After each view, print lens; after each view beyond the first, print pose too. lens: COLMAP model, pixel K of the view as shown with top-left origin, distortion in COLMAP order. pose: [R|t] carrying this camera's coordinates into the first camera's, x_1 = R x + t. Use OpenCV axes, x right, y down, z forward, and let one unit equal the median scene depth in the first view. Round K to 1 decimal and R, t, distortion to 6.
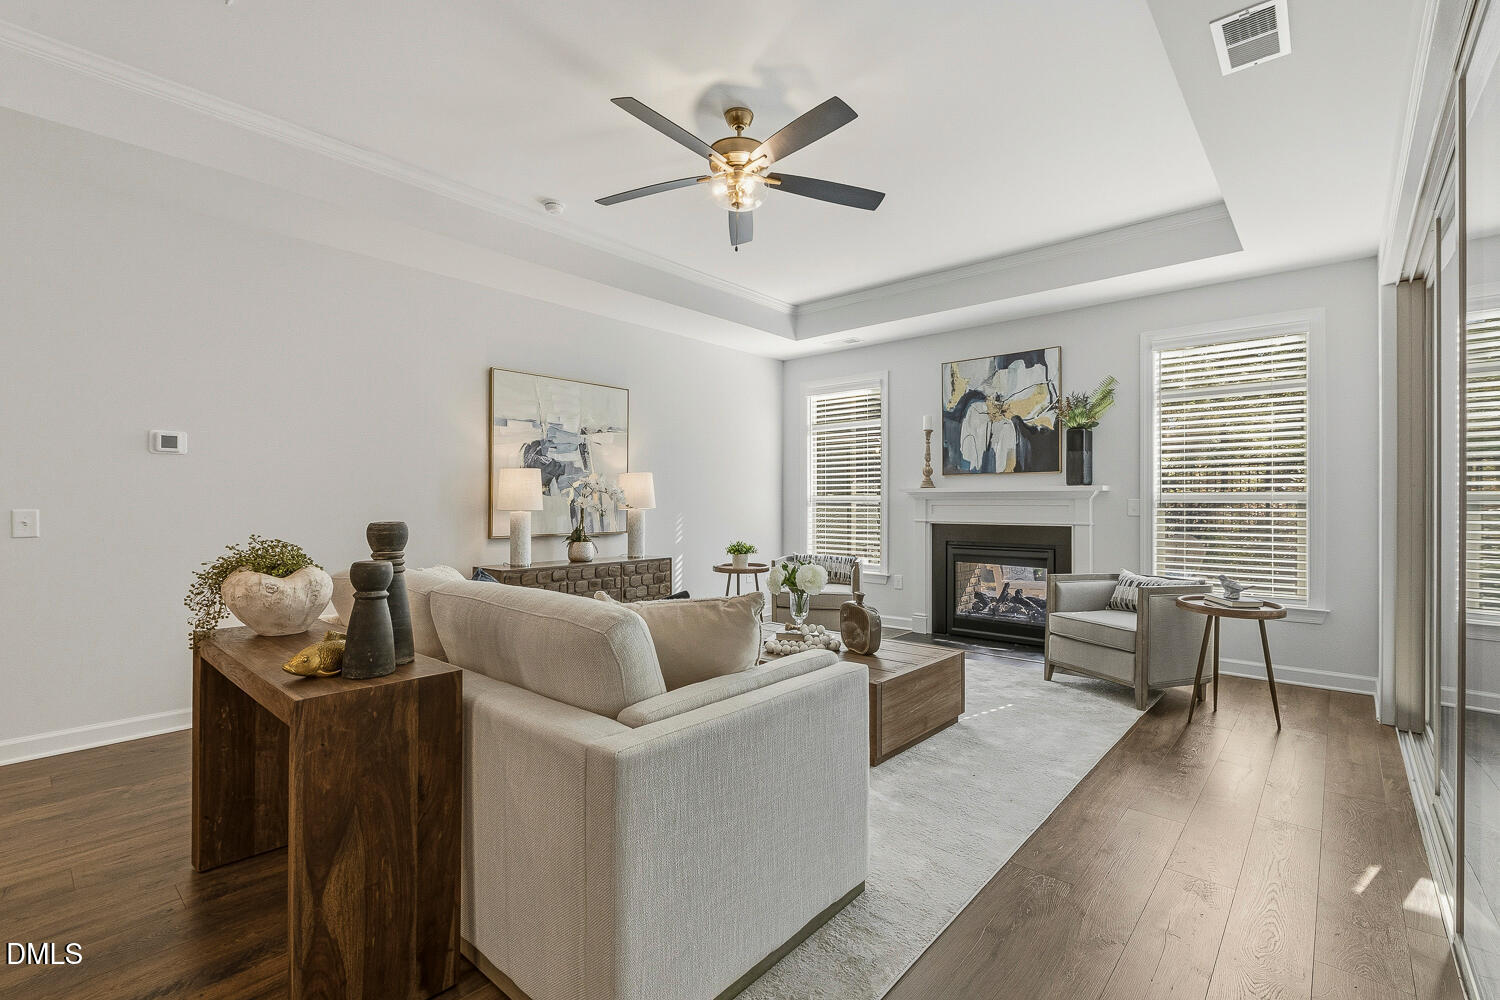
lens RADIAL K [[668.6, 0, 746.1], [0, 668.6, 504.2], [0, 0, 1]] dist [-0.003122, 0.000586]
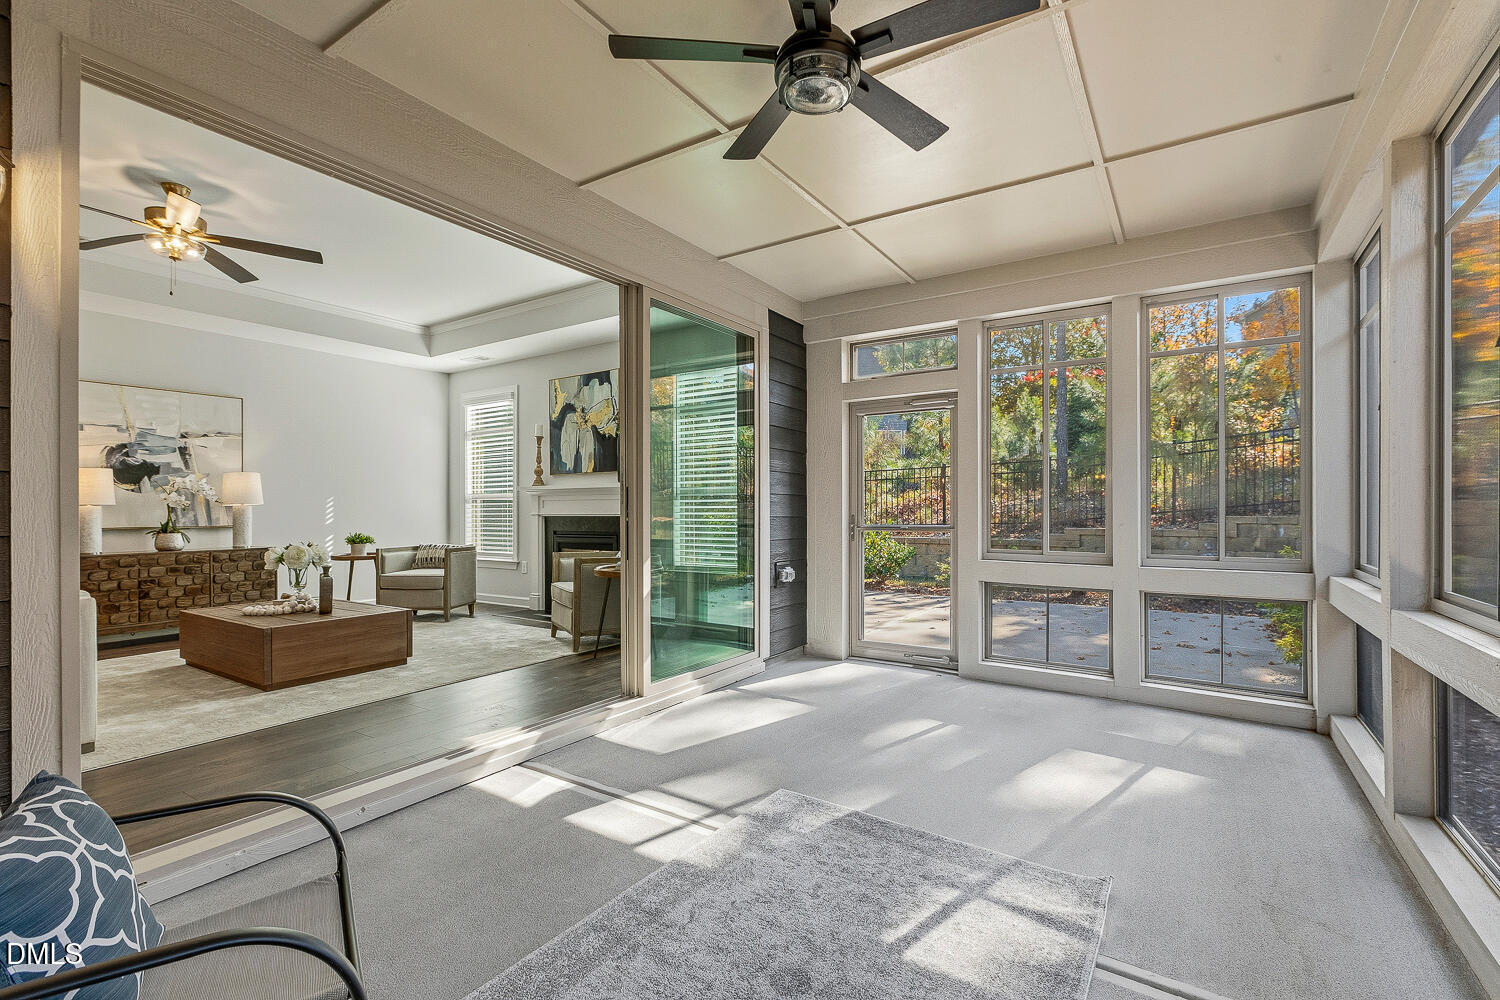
lens RADIAL K [[668.6, 0, 750.8], [0, 668.6, 501.6], [0, 0, 1]] dist [-0.003122, 0.000586]
pose [[0.991091, -0.005399, 0.133077, 0.528562], [0.006268, 0.999962, -0.006107, 0.014052], [-0.133039, 0.006887, 0.991087, -0.228252]]
